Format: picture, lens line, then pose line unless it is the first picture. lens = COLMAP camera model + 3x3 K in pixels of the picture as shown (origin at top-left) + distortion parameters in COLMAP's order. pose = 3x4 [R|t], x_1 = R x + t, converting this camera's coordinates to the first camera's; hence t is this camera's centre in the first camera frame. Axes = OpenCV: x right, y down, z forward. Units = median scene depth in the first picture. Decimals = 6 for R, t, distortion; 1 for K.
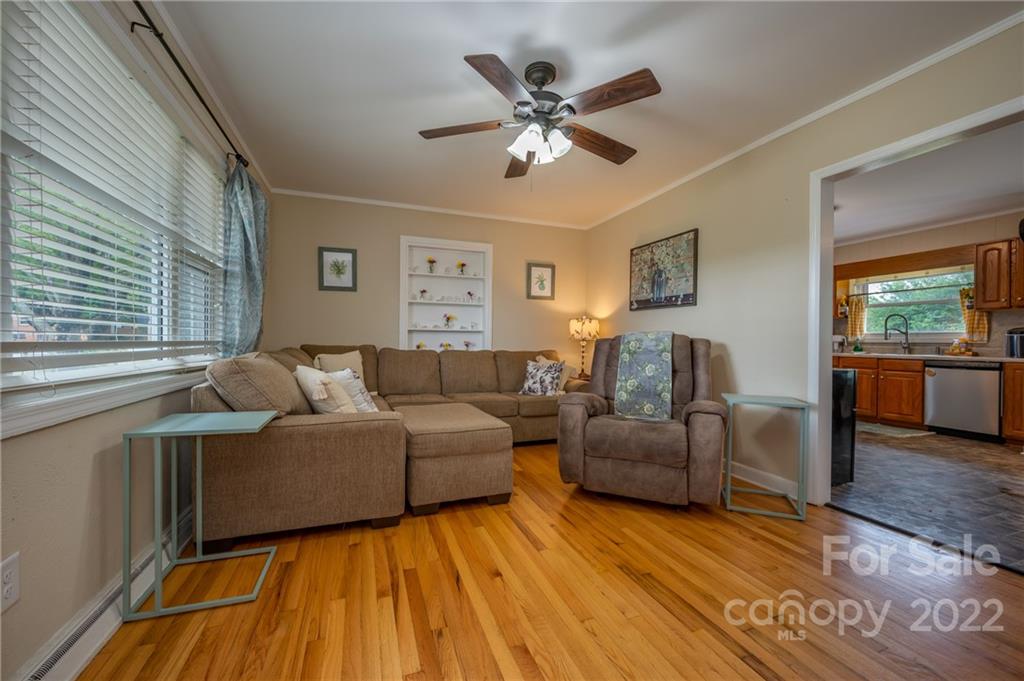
lens RADIAL K [[414.3, 0, 516.4], [0, 414.3, 344.9], [0, 0, 1]] dist [-0.000070, -0.000010]
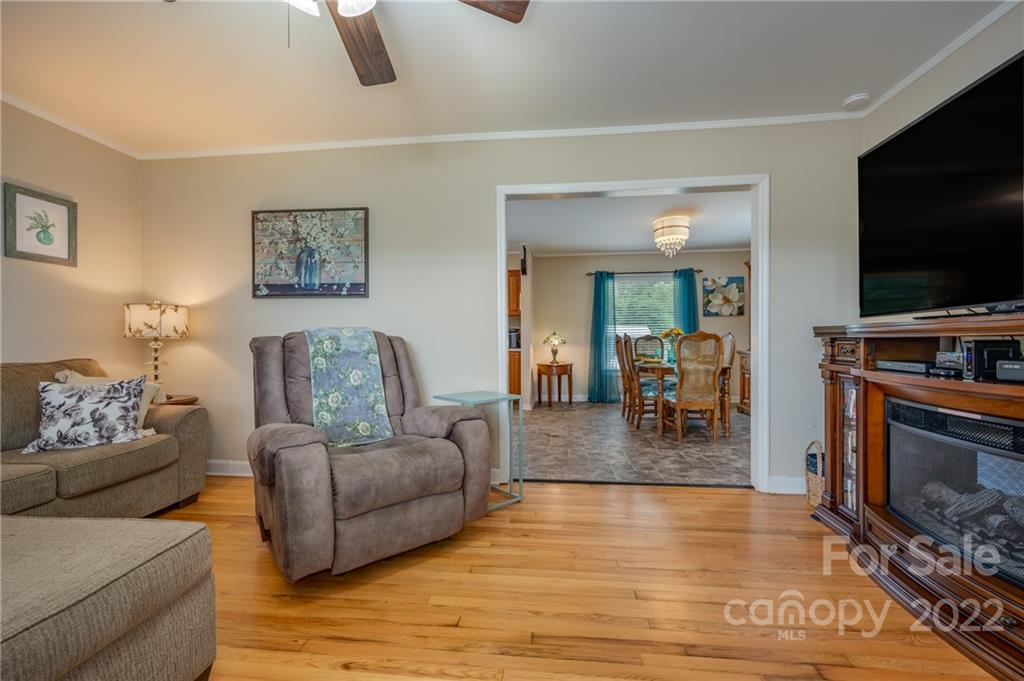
lens RADIAL K [[414.3, 0, 512.3], [0, 414.3, 345.3], [0, 0, 1]] dist [-0.000070, -0.000010]
pose [[0.453034, -0.021957, 0.891223, -0.176747], [0.016415, 0.999733, 0.016286, -0.005027], [-0.891342, 0.007252, 0.453273, 0.309273]]
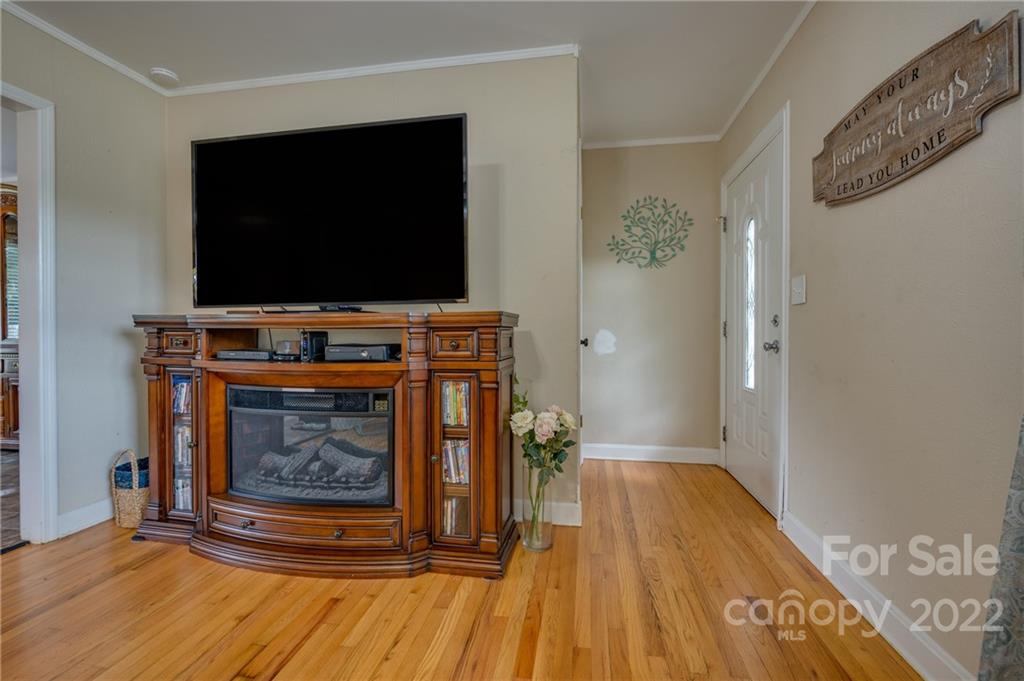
lens RADIAL K [[442.6, 0, 508.2], [0, 442.6, 335.3], [0, 0, 1]] dist [0.004134, 0.000430]
pose [[-0.861426, -0.015402, 0.507650, -0.119542], [-0.007503, 0.999817, 0.017601, -0.002980], [-0.507828, 0.011353, -0.861384, 0.426979]]
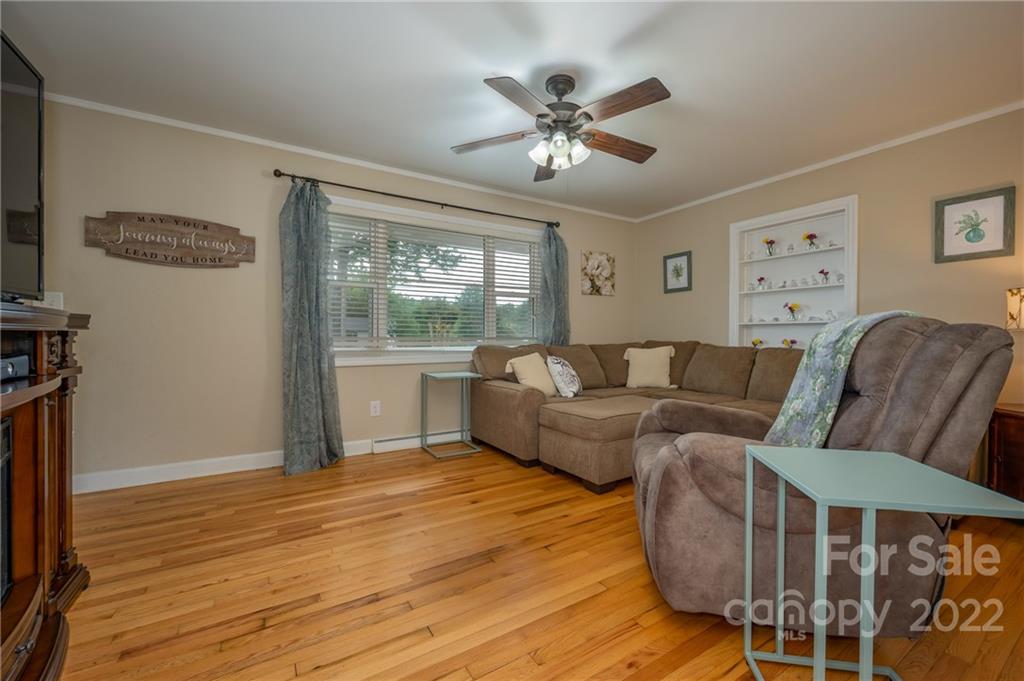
lens RADIAL K [[414.3, 0, 516.3], [0, 414.3, 337.9], [0, 0, 1]] dist [-0.000070, -0.000010]
pose [[0.187834, -0.004368, -0.982191, 0.613140], [-0.008727, 0.999943, -0.006115, 0.002955], [0.982162, 0.009720, 0.187786, 0.393655]]
